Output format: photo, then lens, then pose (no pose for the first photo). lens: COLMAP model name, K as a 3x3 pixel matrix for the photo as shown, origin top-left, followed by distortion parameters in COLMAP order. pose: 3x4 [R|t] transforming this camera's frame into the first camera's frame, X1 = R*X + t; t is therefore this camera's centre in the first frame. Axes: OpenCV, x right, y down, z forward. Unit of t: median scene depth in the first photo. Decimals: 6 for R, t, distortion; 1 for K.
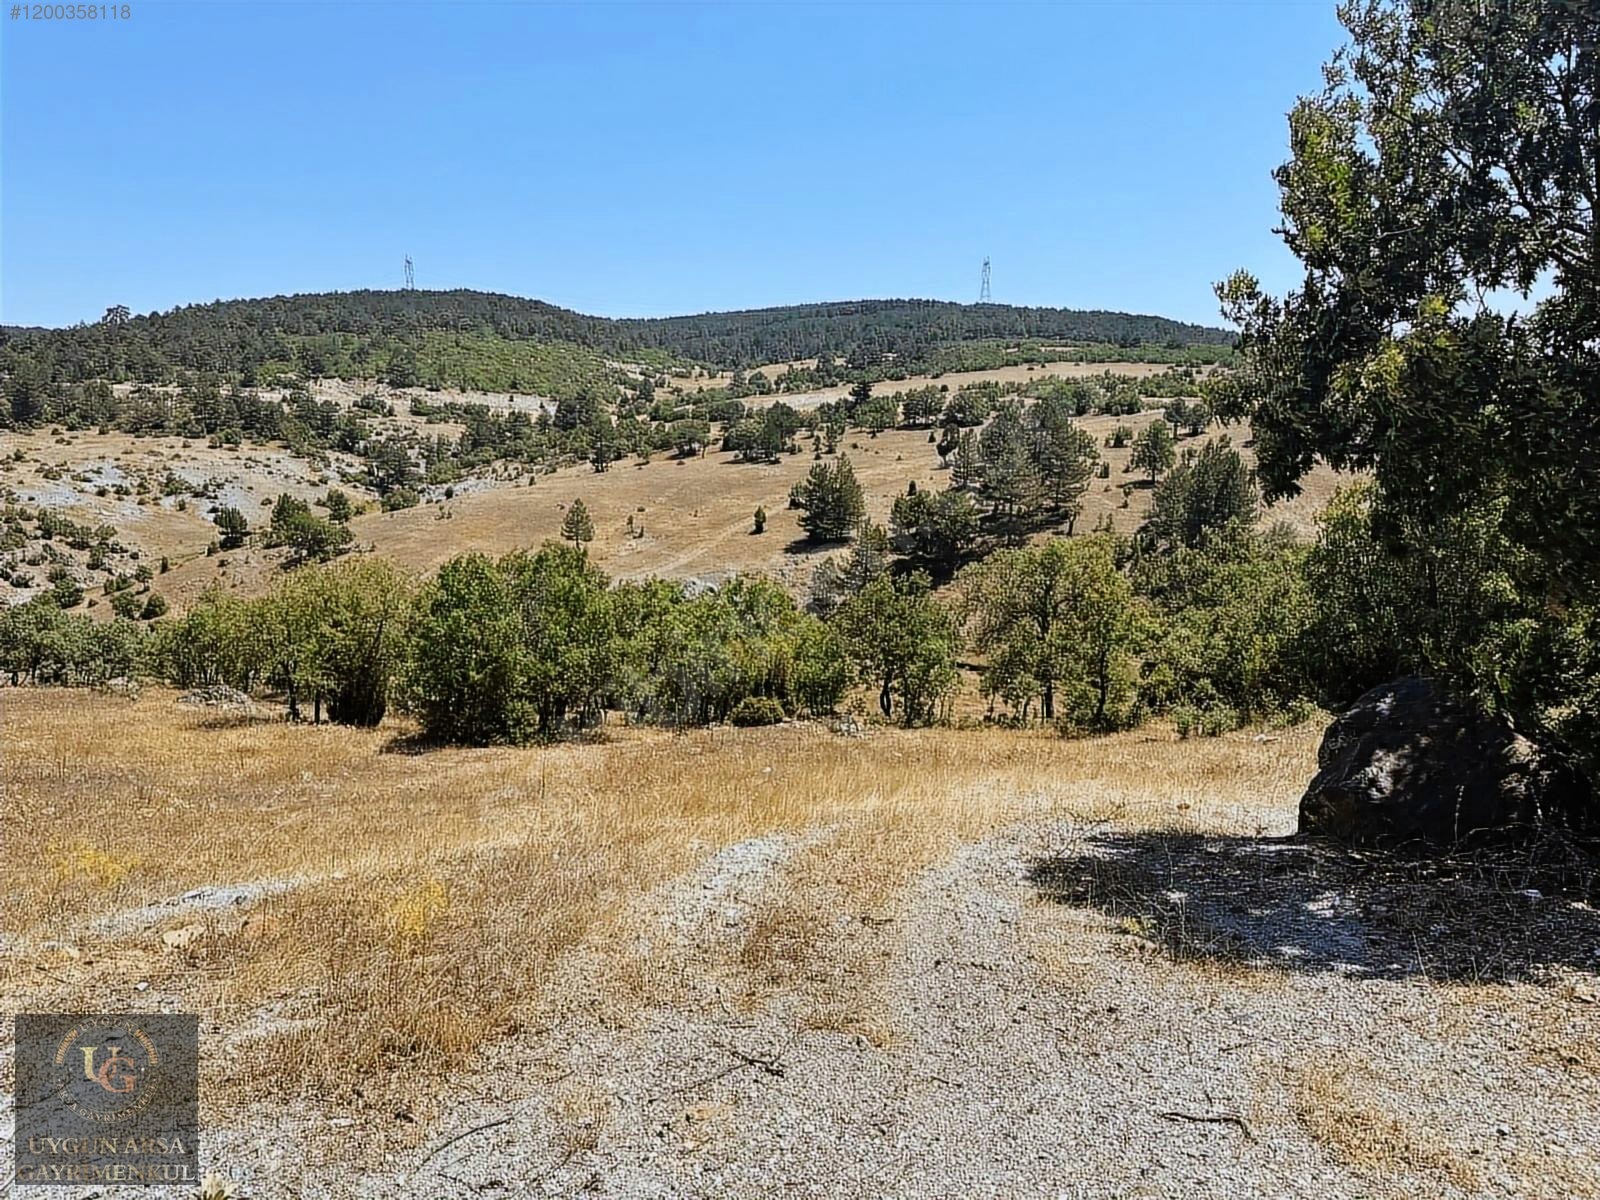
lens RADIAL K [[1119.5, 0, 800.0], [0, 1119.5, 600.0], [0, 0, 1]] dist [0.192037, -0.430565]
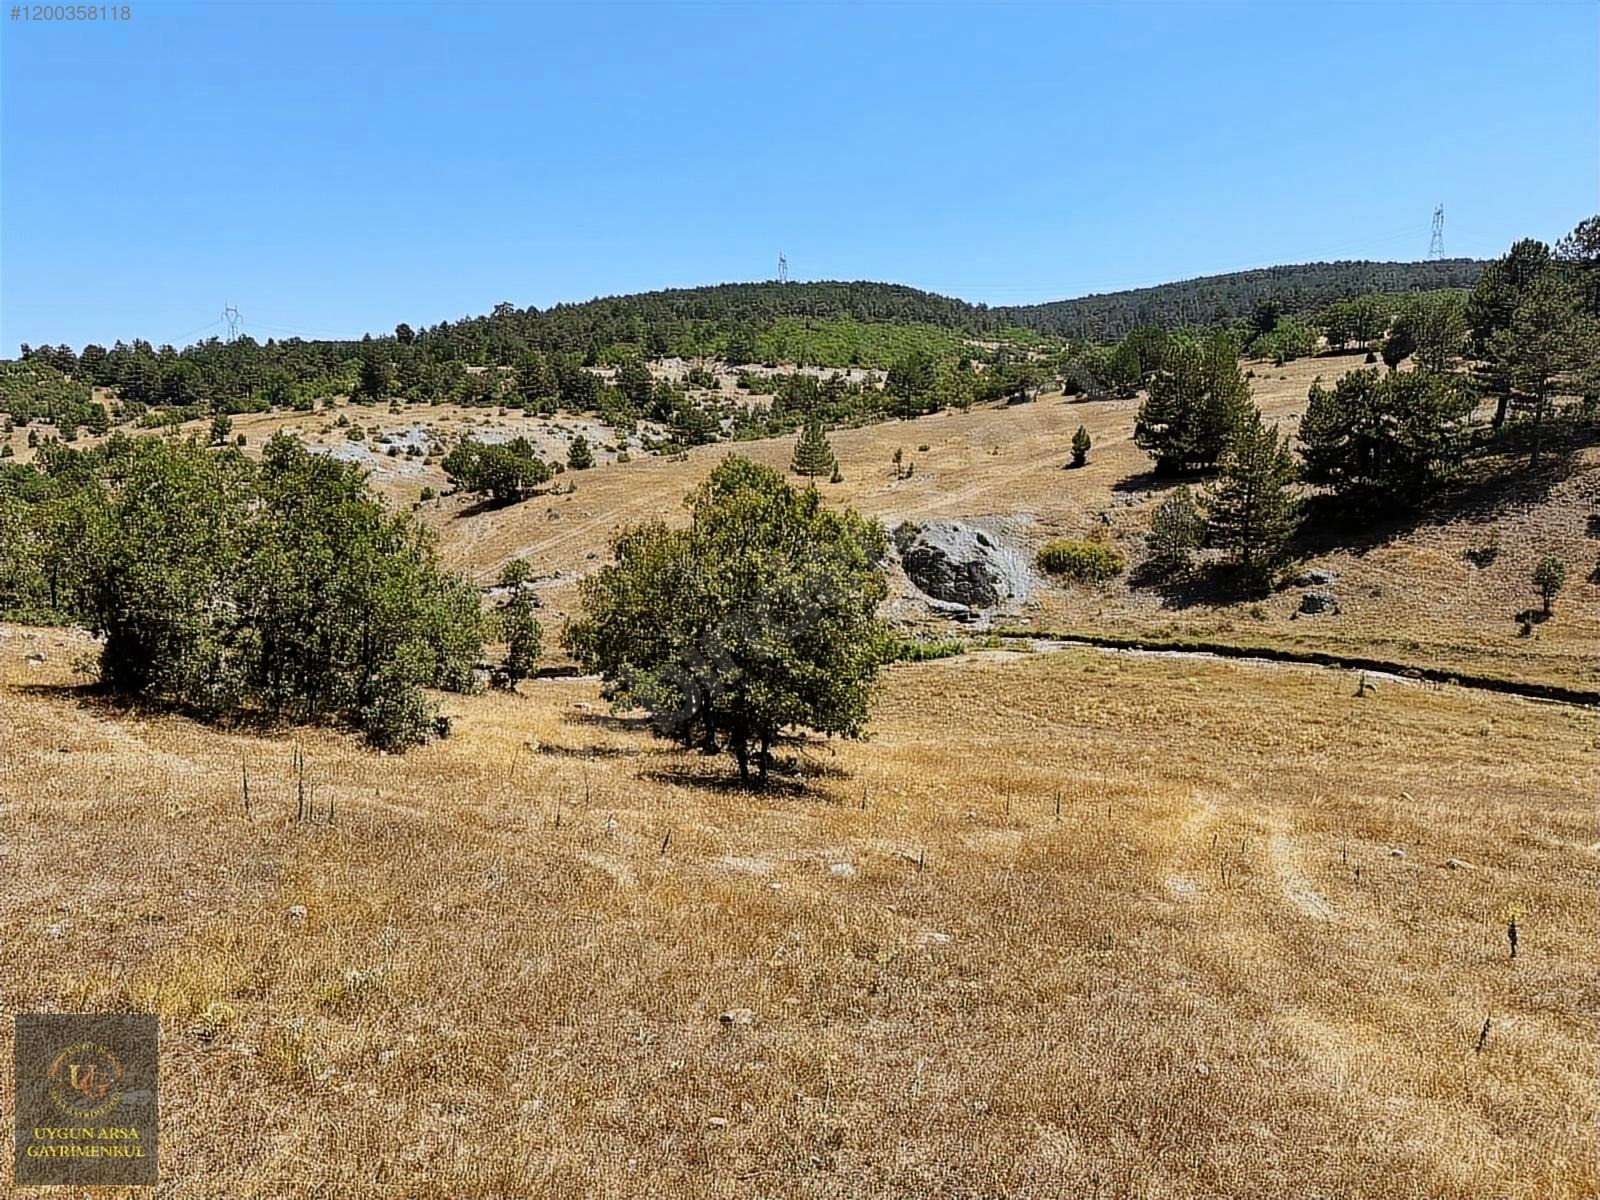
lens RADIAL K [[1154.4, 0, 779.0], [0, 1154.4, 565.9], [0, 0, 1]] dist [0.054787, -0.029732]
pose [[0.941034, 0.026056, -0.337306, 0.017786], [-0.039173, 0.998715, -0.032138, 0.016458], [0.336035, 0.043456, 0.940846, 0.182914]]
